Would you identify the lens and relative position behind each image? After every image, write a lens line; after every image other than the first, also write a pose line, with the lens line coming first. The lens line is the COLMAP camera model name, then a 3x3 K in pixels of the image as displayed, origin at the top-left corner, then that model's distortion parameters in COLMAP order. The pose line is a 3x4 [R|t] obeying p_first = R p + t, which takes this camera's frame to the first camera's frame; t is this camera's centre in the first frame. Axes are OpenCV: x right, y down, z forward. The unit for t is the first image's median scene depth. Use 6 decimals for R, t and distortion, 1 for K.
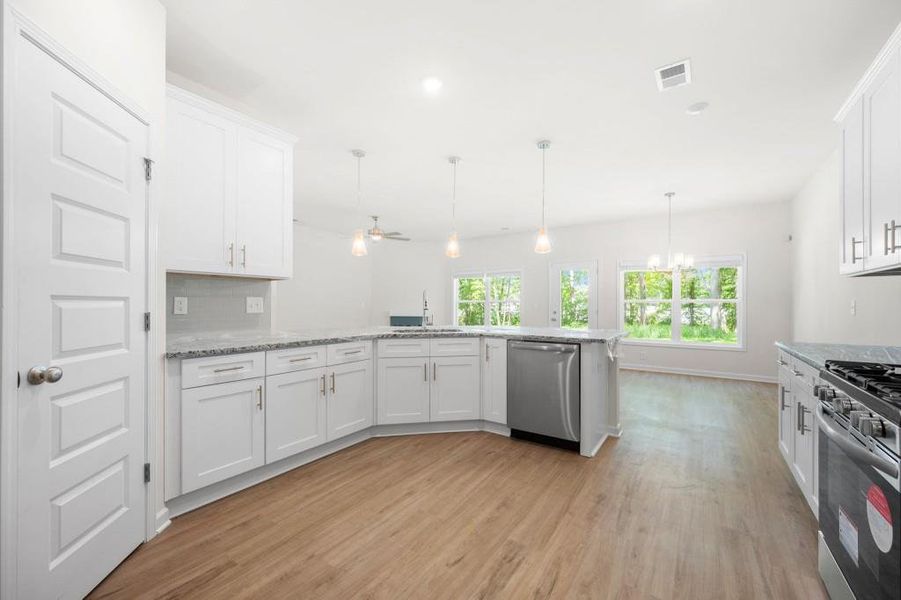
lens RADIAL K [[357.6, 0, 456.6], [0, 357.6, 304.5], [0, 0, 1]] dist [0.000563, 0.000529]
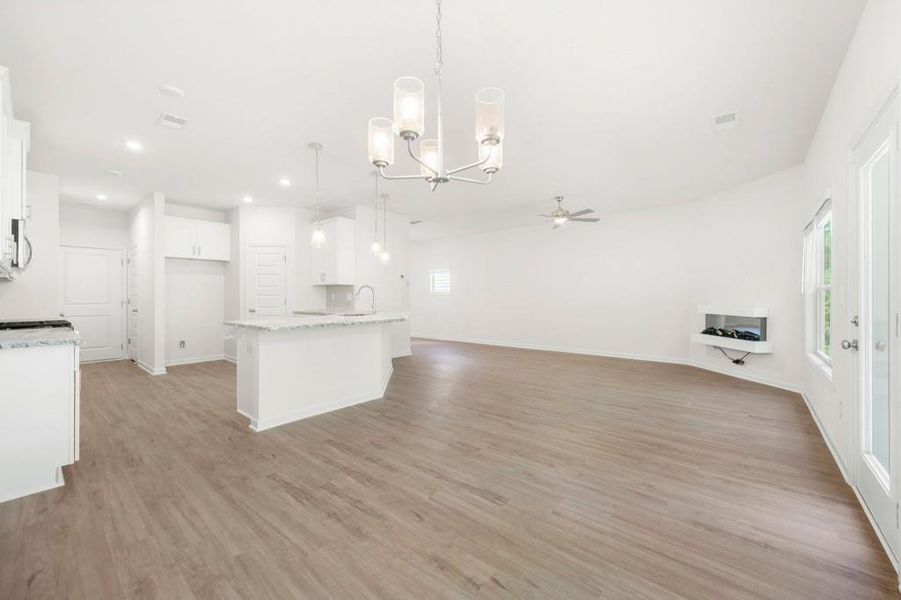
lens RADIAL K [[357.6, 0, 448.8], [0, 357.6, 295.4], [0, 0, 1]] dist [0.000563, 0.000529]
pose [[-0.108346, -0.003797, -0.994106, 1.905723], [0.004196, 0.999982, -0.004277, 0.007902], [0.994104, -0.004635, -0.108328, 2.276907]]
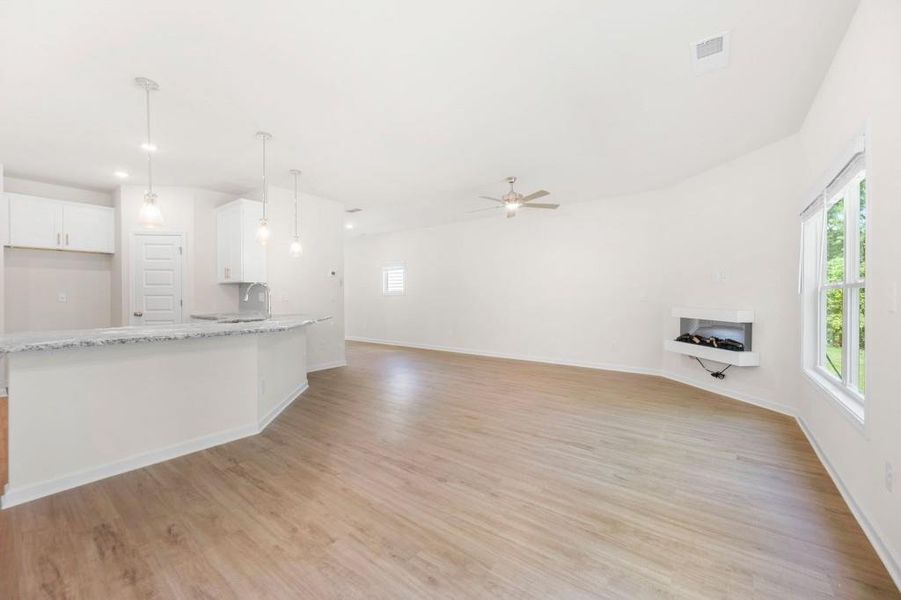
lens RADIAL K [[357.6, 0, 448.4], [0, 357.6, 296.5], [0, 0, 1]] dist [0.000563, 0.000529]
pose [[-0.060242, -0.000830, -0.998183, 1.448898], [0.003707, 0.999993, -0.001056, 0.005350], [0.998177, -0.003764, -0.060238, 2.530171]]
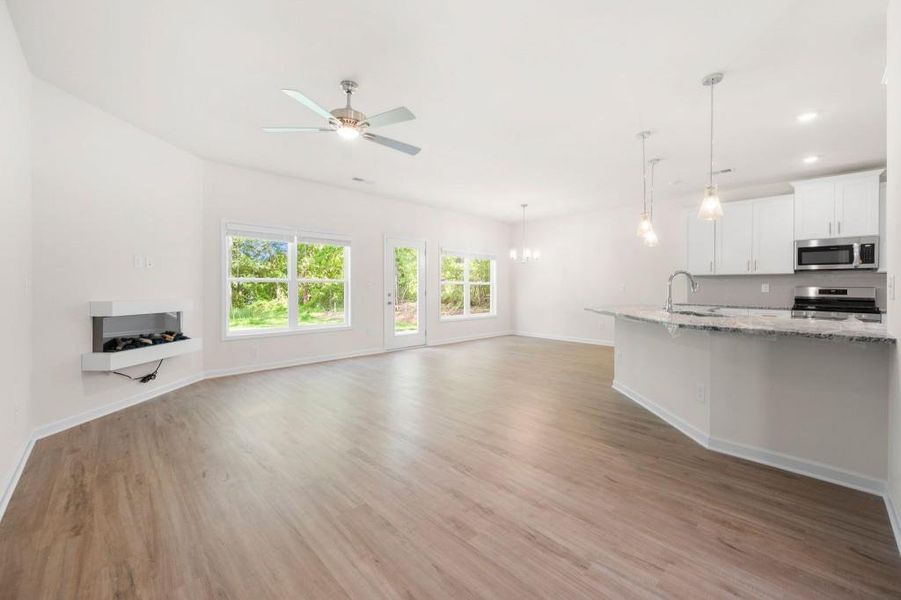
lens RADIAL K [[357.6, 0, 452.5], [0, 357.6, 286.1], [0, 0, 1]] dist [0.000563, 0.000529]
pose [[0.199856, 0.002732, 0.979822, -1.733912], [-0.004969, 0.999986, -0.001775, 0.007761], [-0.979813, -0.004514, 0.199866, 2.182604]]
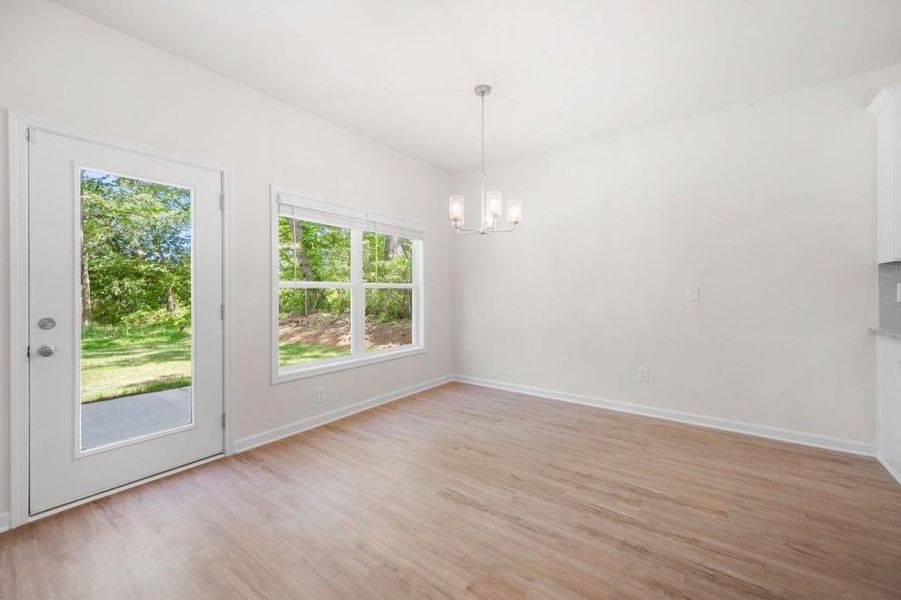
lens RADIAL K [[357.6, 0, 449.7], [0, 357.6, 291.8], [0, 0, 1]] dist [0.000563, 0.000529]
pose [[0.052557, -0.001287, 0.998617, 0.113957], [0.002393, 0.999996, 0.001163, 0.000527], [-0.998615, 0.002328, 0.052560, 2.245788]]
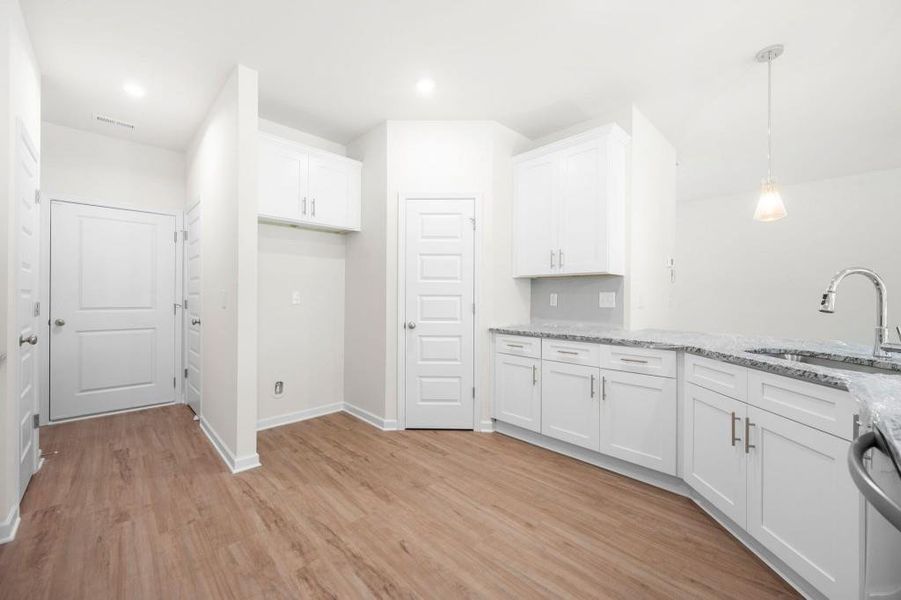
lens RADIAL K [[357.6, 0, 449.0], [0, 357.6, 297.0], [0, 0, 1]] dist [0.000563, 0.000529]
pose [[-0.205254, -0.002977, -0.978704, 0.695995], [-0.004707, 0.999987, -0.002055, -0.003092], [0.978697, 0.004185, -0.205265, 0.941100]]
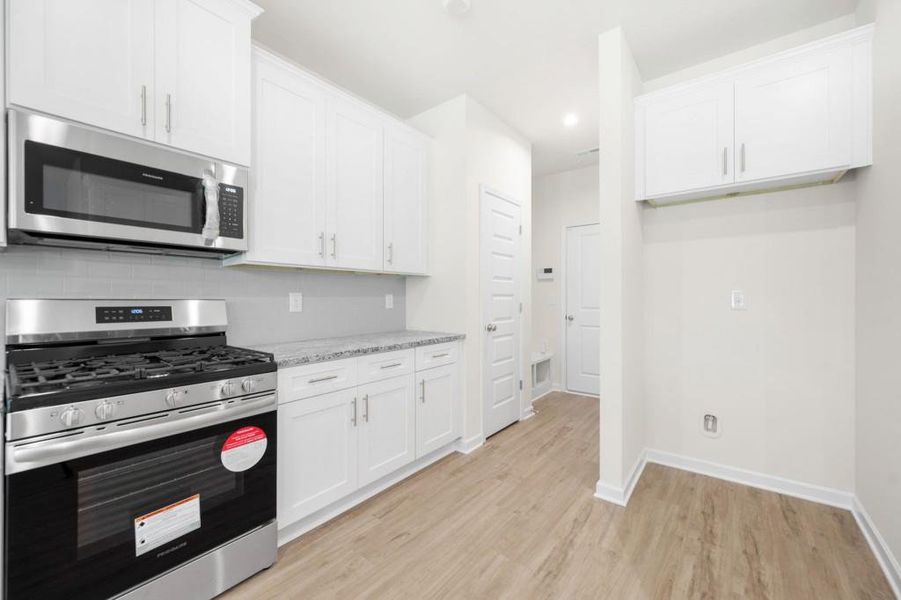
lens RADIAL K [[357.6, 0, 452.0], [0, 357.6, 297.2], [0, 0, 1]] dist [0.000563, 0.000529]
pose [[-0.997508, 0.000975, 0.070549, 0.113488], [0.000944, 0.999999, -0.000475, -0.005454], [-0.070550, -0.000407, -0.997508, 1.068215]]
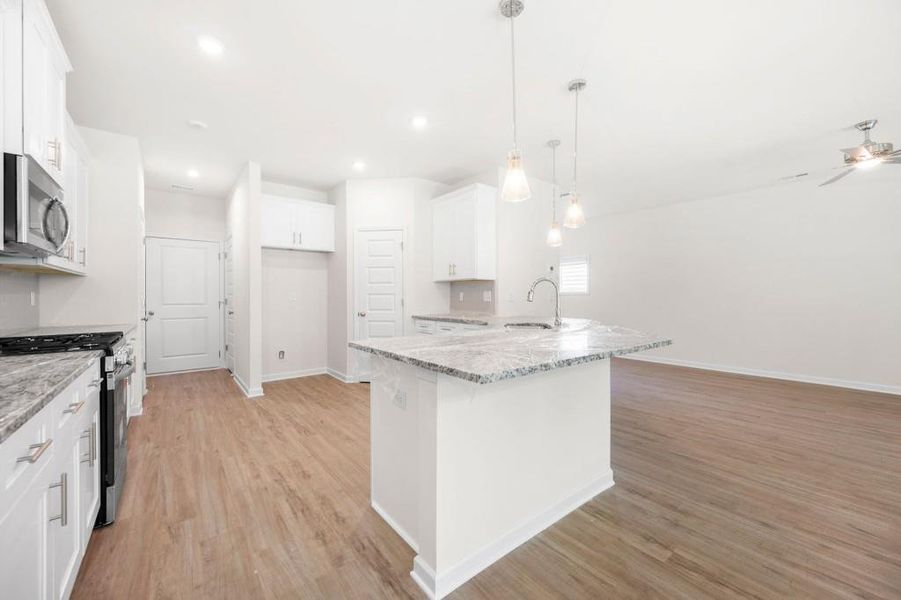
lens RADIAL K [[357.6, 0, 449.6], [0, 357.6, 297.3], [0, 0, 1]] dist [0.000563, 0.000529]
pose [[-0.301965, 0.001523, -0.953318, 1.215654], [0.002682, 0.999996, 0.000748, 0.005328], [0.953315, -0.002331, -0.301968, 1.628453]]
